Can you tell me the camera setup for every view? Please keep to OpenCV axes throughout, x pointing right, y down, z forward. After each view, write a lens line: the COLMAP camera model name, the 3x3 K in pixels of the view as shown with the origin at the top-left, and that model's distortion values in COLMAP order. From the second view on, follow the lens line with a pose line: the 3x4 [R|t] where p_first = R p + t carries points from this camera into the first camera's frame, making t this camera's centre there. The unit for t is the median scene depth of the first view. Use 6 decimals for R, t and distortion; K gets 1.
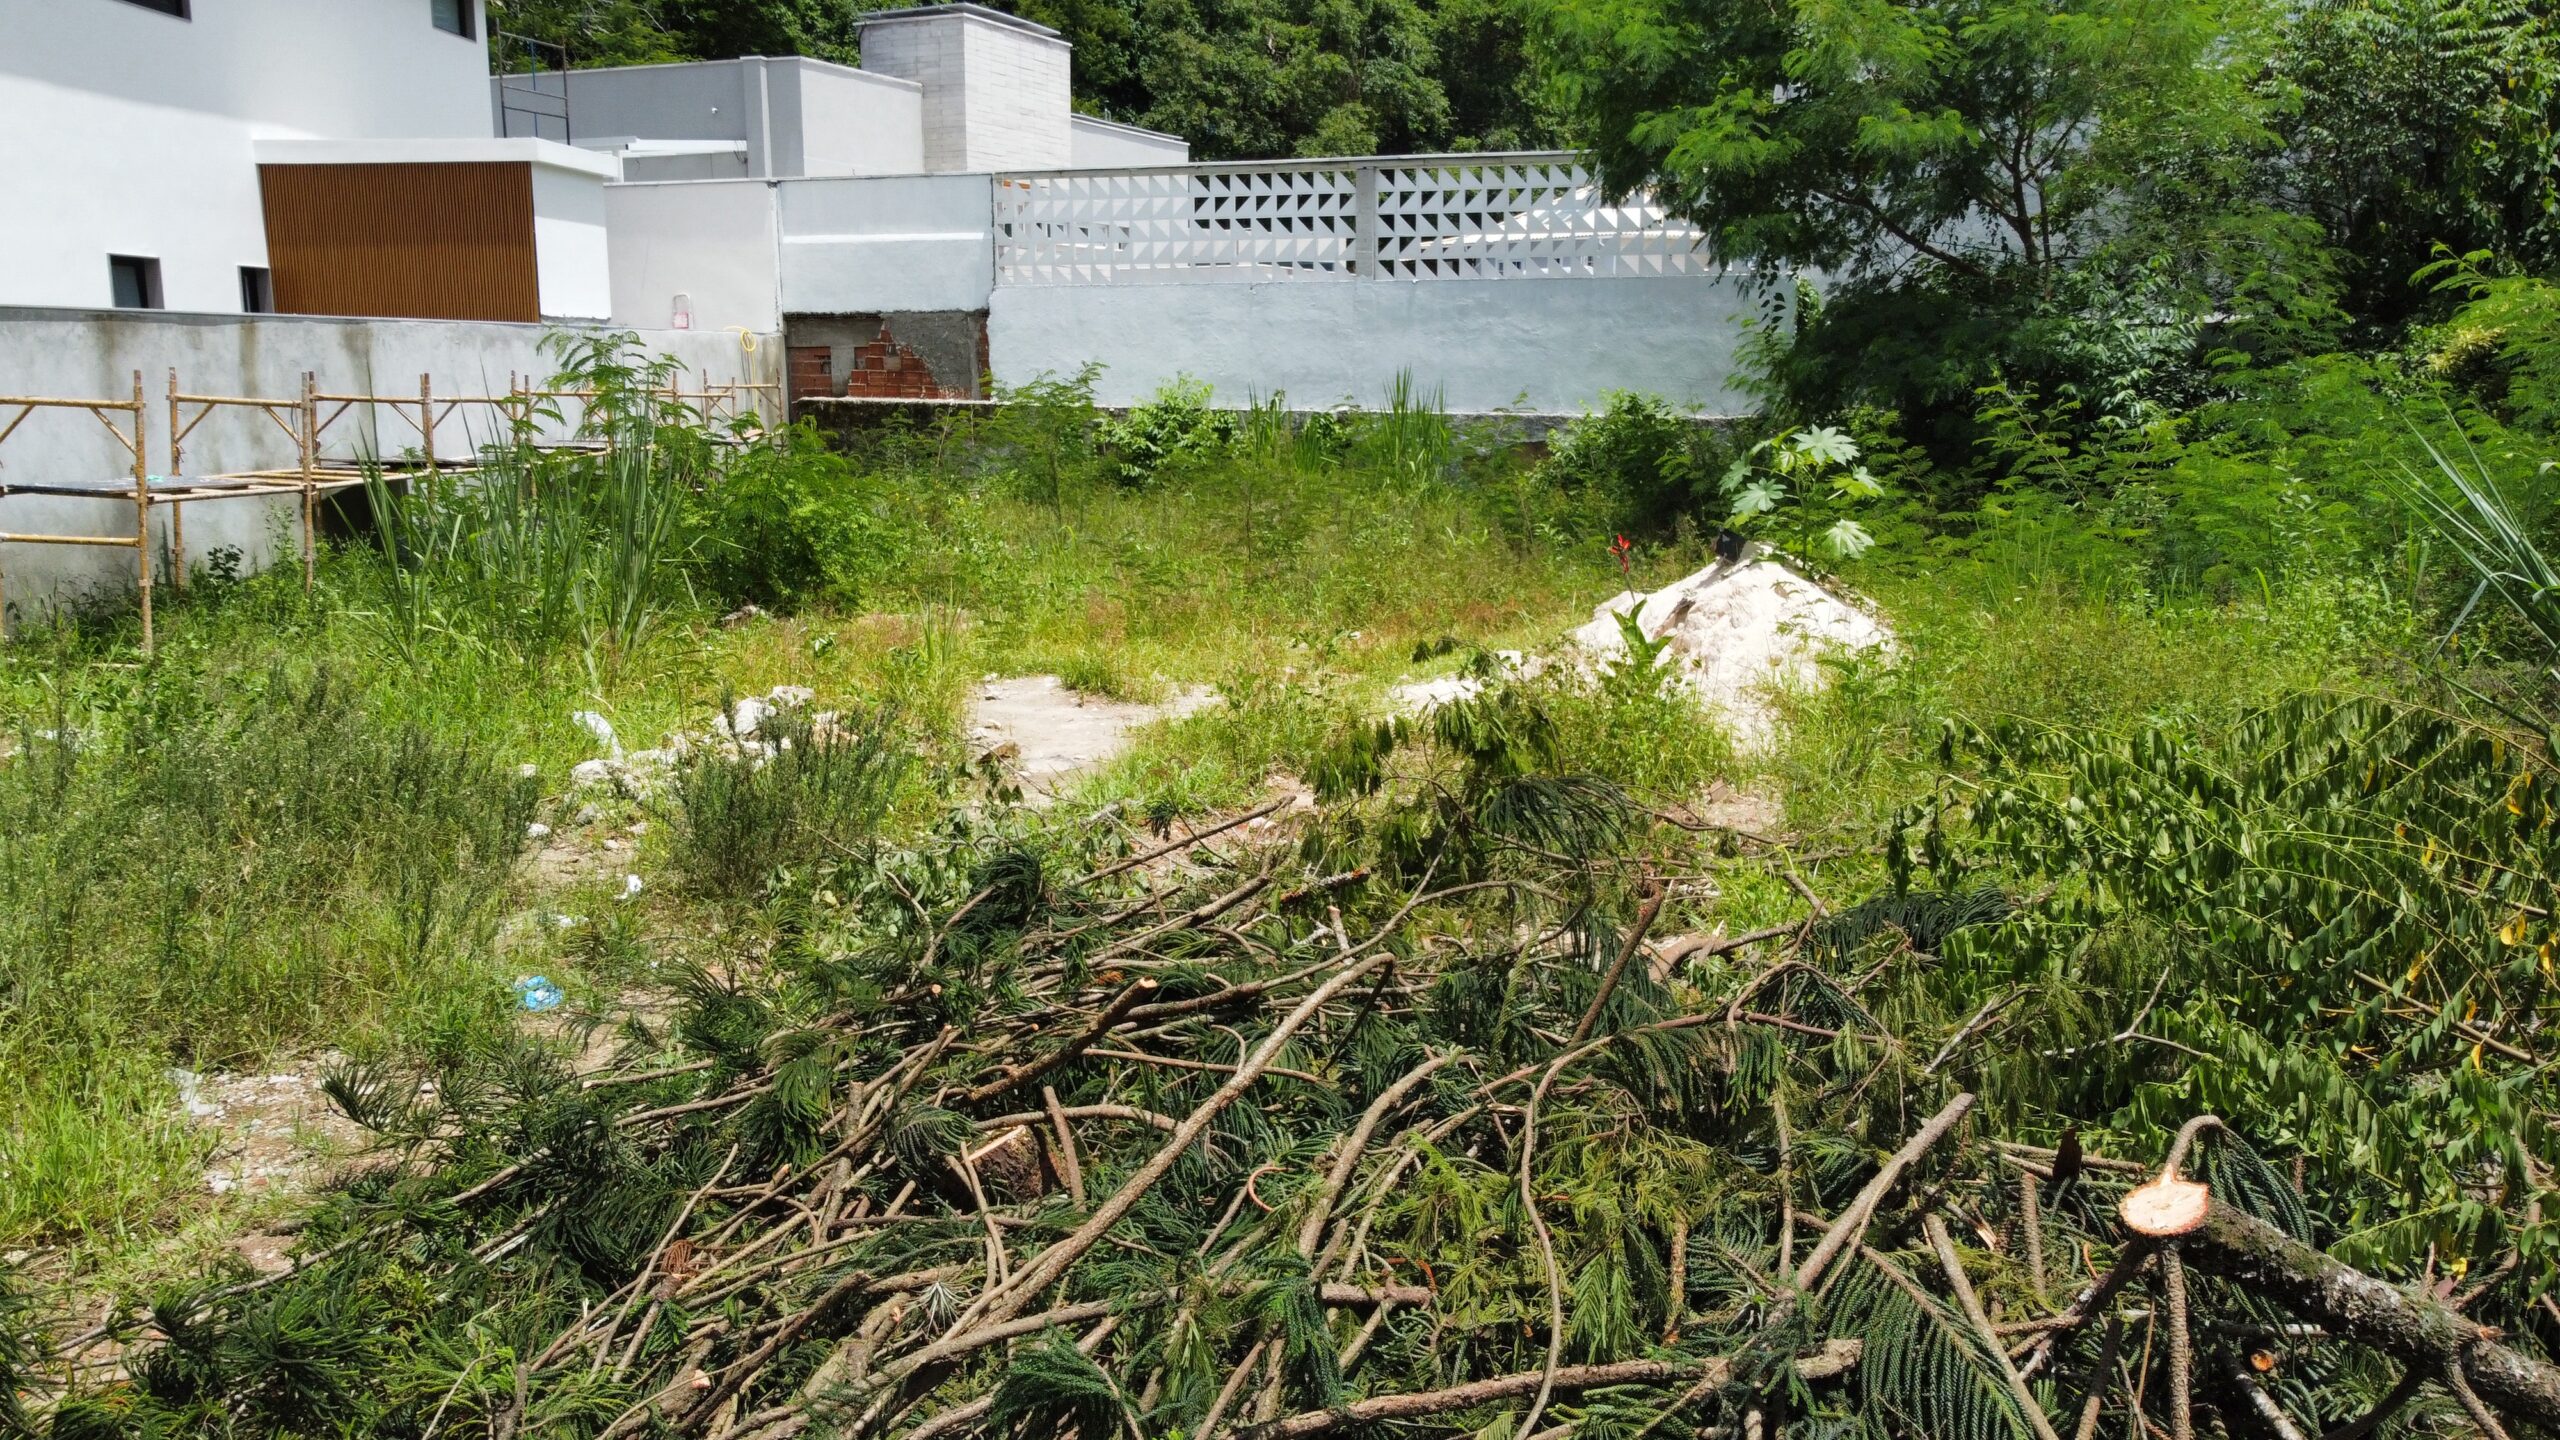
lens RADIAL K [[1745.0, 0, 1280.0], [0, 1745.0, 720.0], [0, 0, 1]] dist [-0.019515, 0.000349]
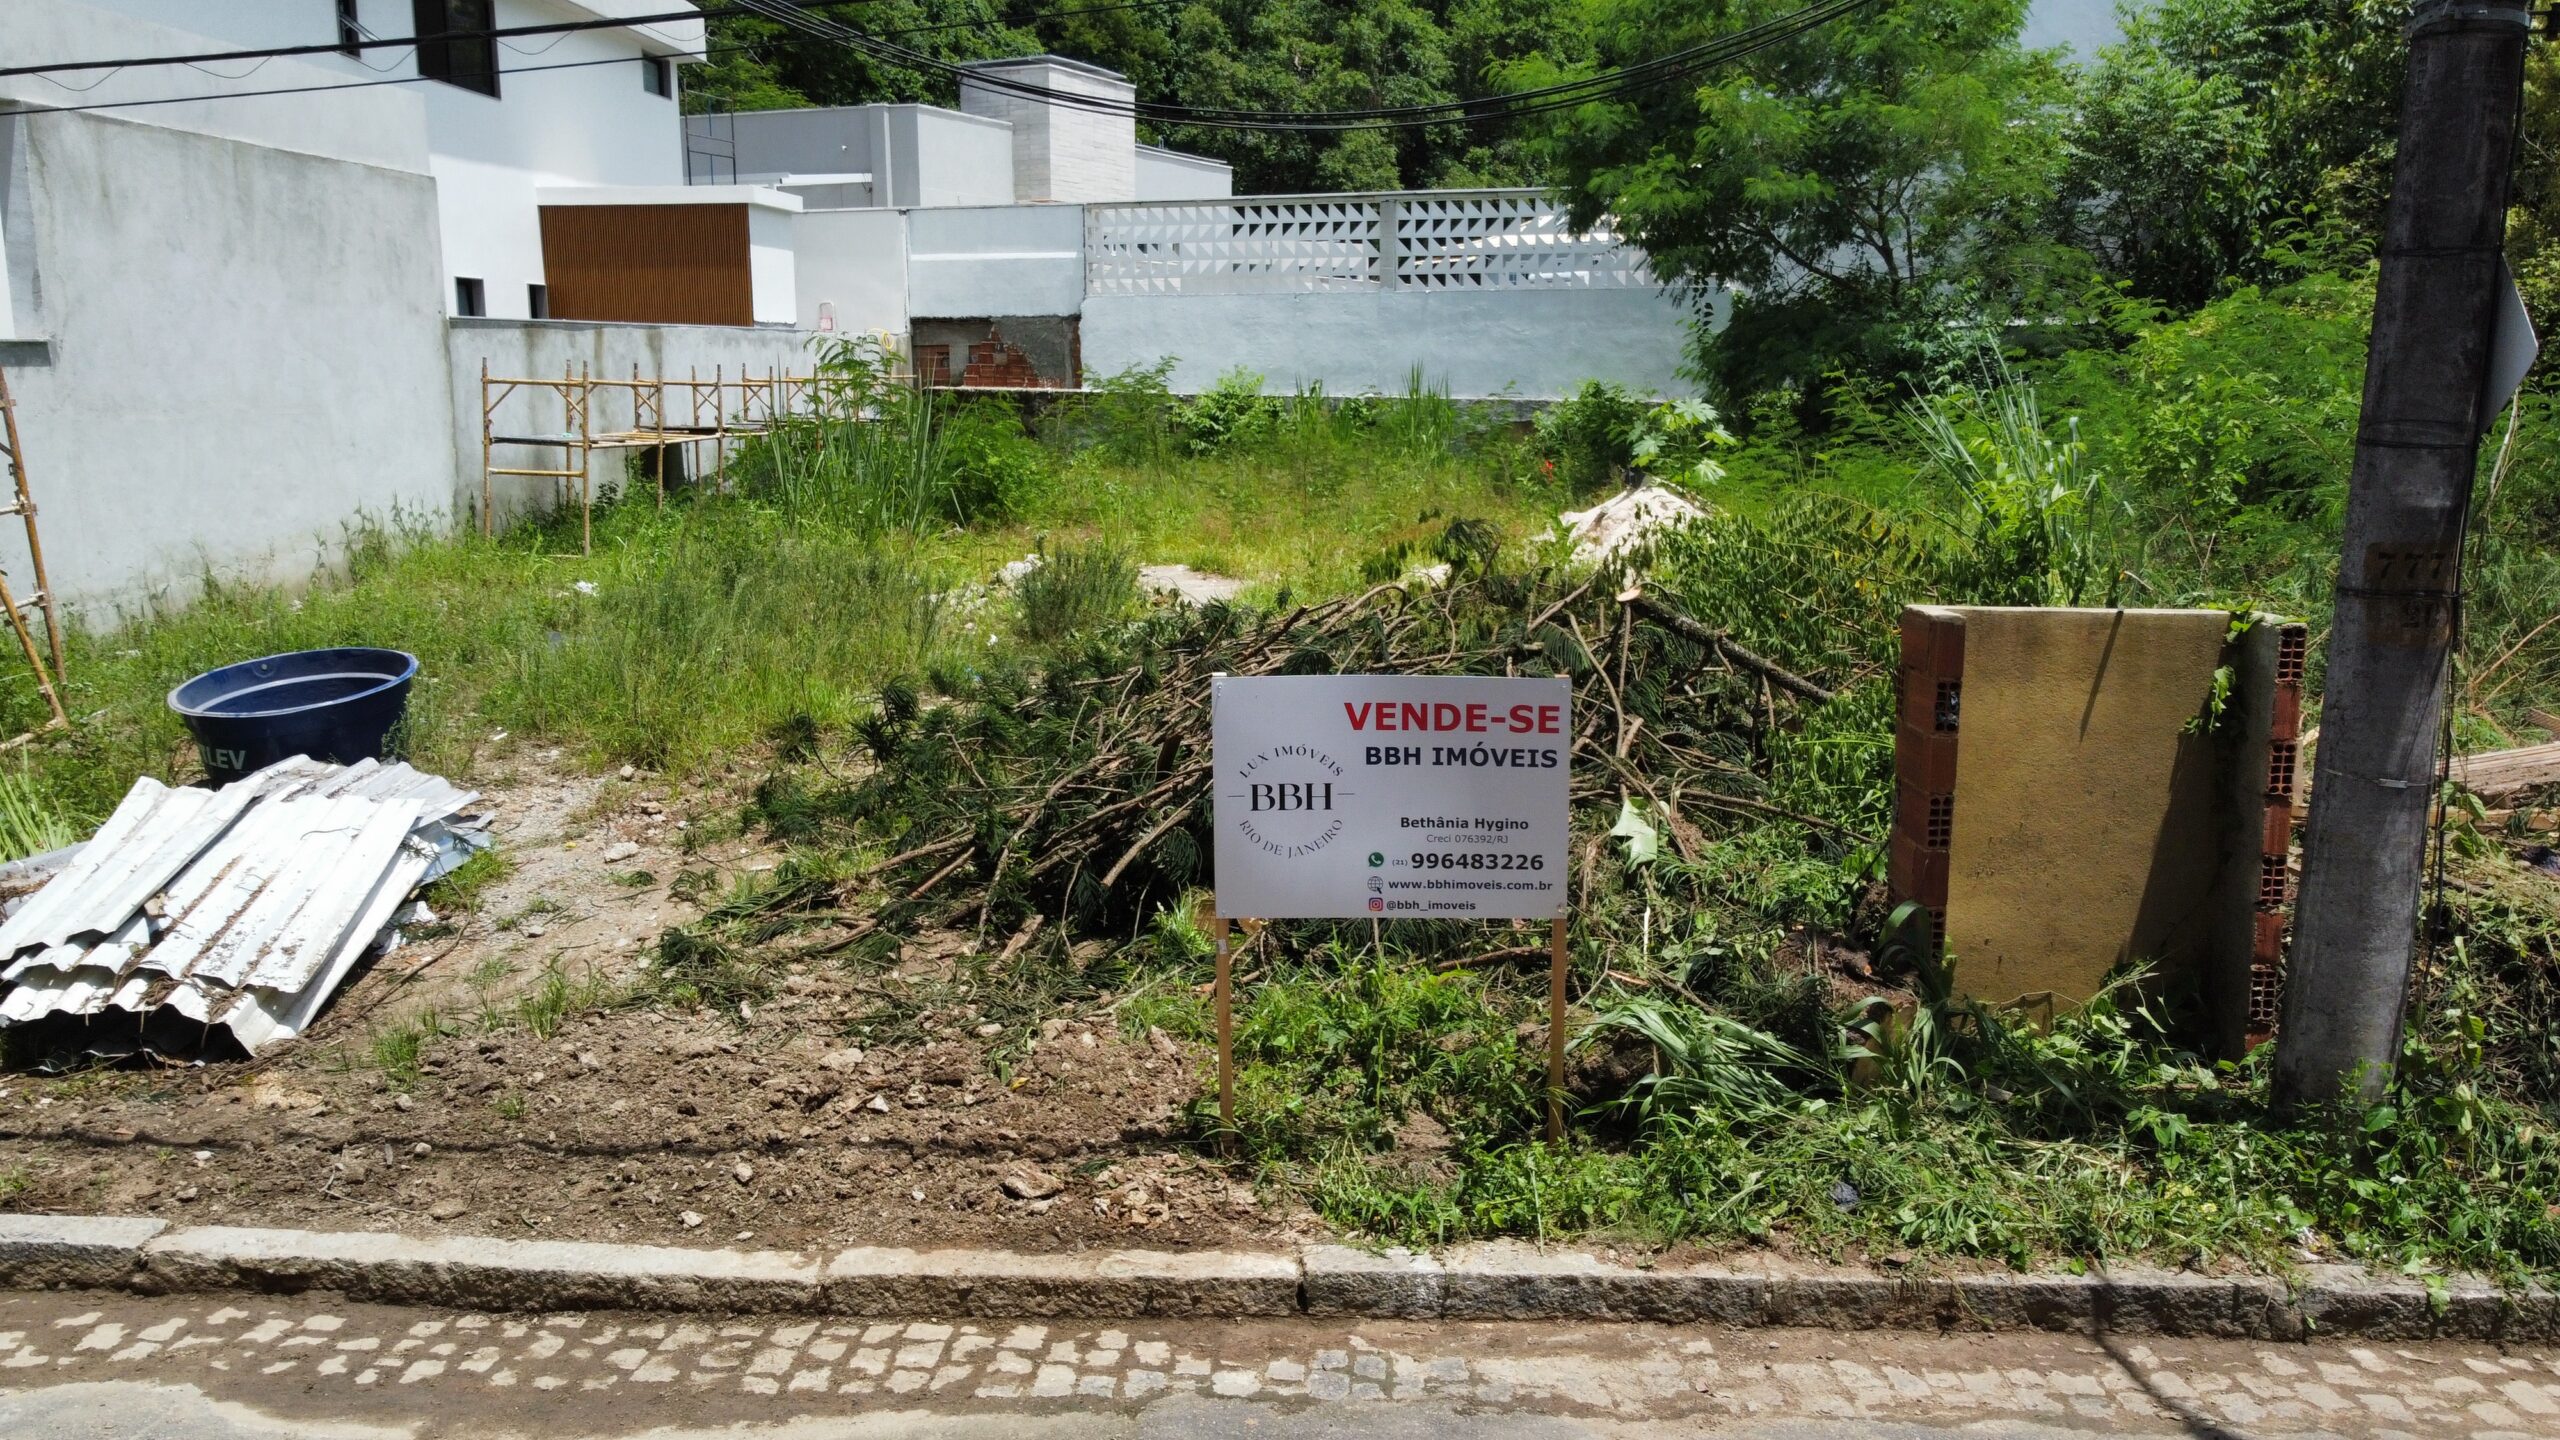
lens RADIAL K [[1745.0, 0, 1280.0], [0, 1745.0, 720.0], [0, 0, 1]] dist [-0.019515, 0.000349]
pose [[0.999944, 0.000856, -0.010557, -0.016095], [-0.000838, 0.999998, 0.001708, 0.057379], [0.010559, -0.001699, 0.999943, -0.272436]]
